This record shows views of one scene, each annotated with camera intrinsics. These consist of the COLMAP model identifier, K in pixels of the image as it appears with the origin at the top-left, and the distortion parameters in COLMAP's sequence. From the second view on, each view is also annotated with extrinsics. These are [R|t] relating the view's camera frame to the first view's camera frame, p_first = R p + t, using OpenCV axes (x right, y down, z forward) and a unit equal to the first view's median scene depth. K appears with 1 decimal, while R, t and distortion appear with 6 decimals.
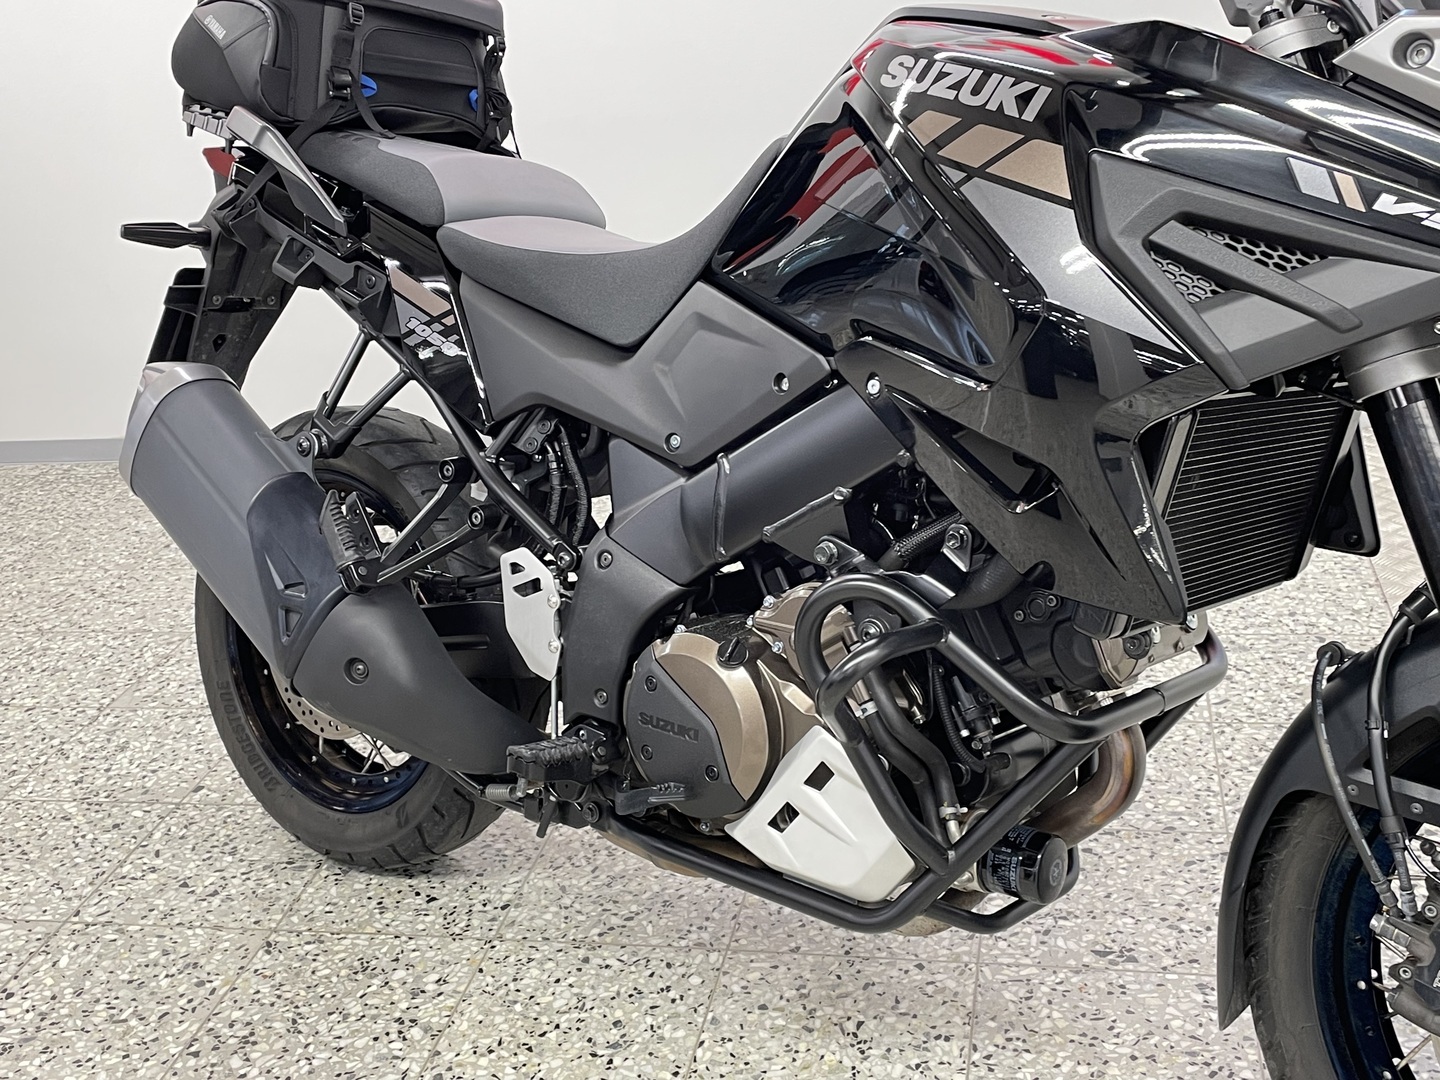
lens RADIAL K [[1654.6, 0, 702.6], [0, 1654.6, 518.9], [0, 0, 1]] dist [0.100186, -0.153196]
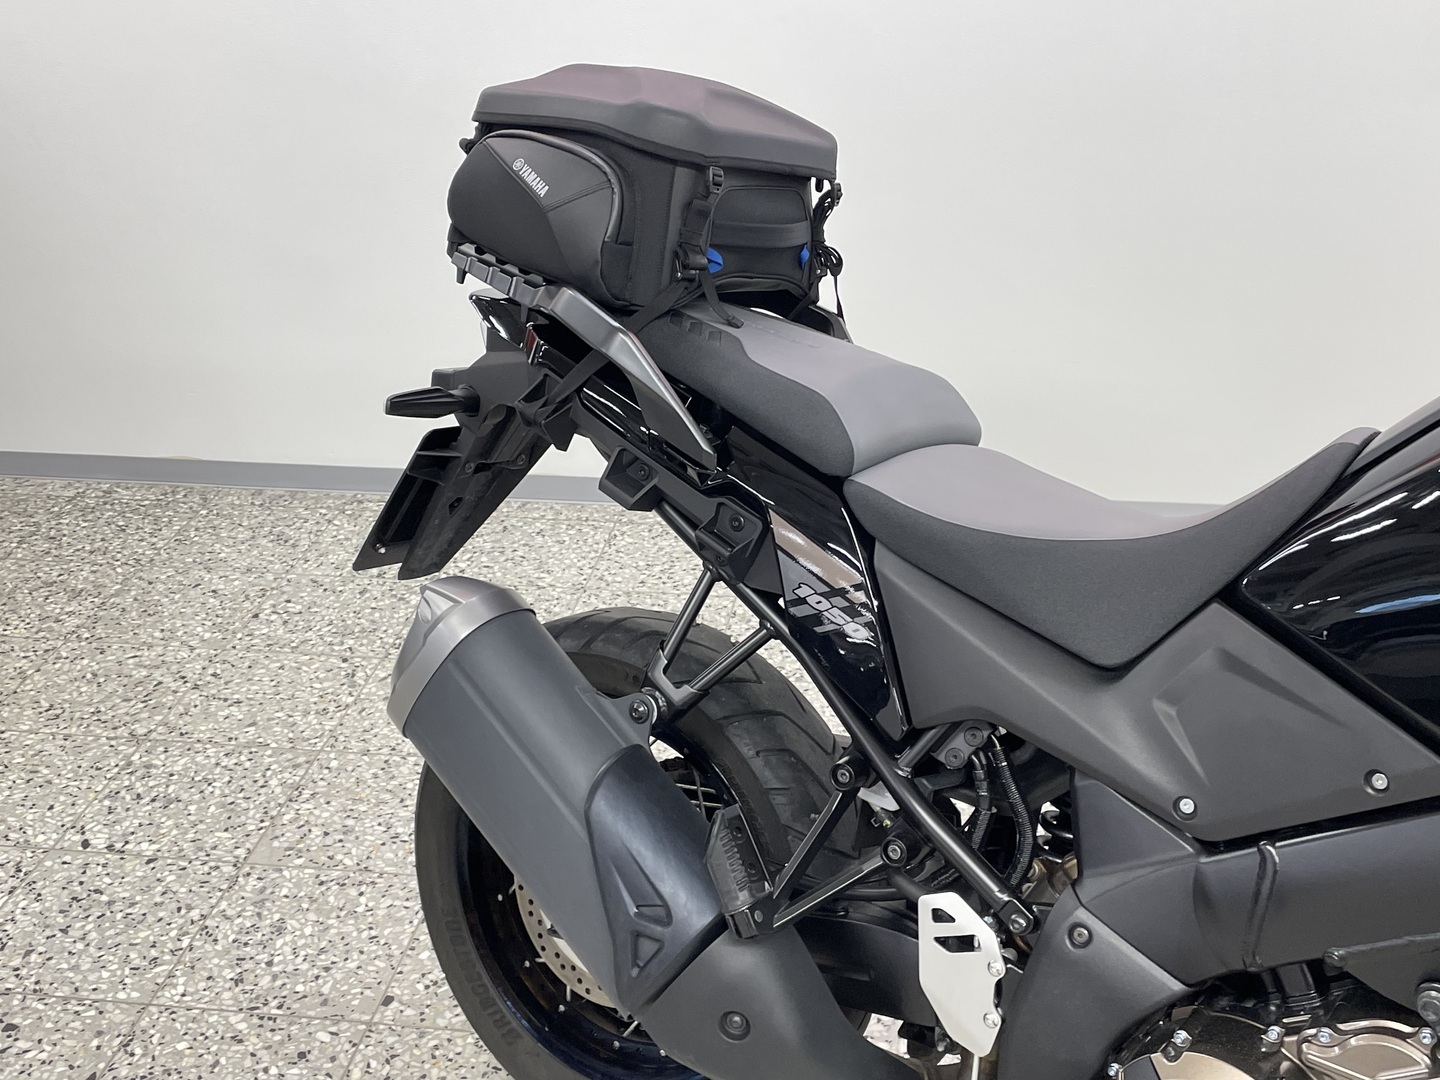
lens RADIAL K [[1664.6, 0, 725.1], [0, 1664.6, 509.4], [0, 0, 1]] dist [0.108386, -0.152332]
pose [[0.995365, 0.043066, 0.085984, -0.280008], [-0.049028, 0.996447, 0.068476, -0.208301], [-0.082730, -0.072374, 0.993941, 0.183211]]
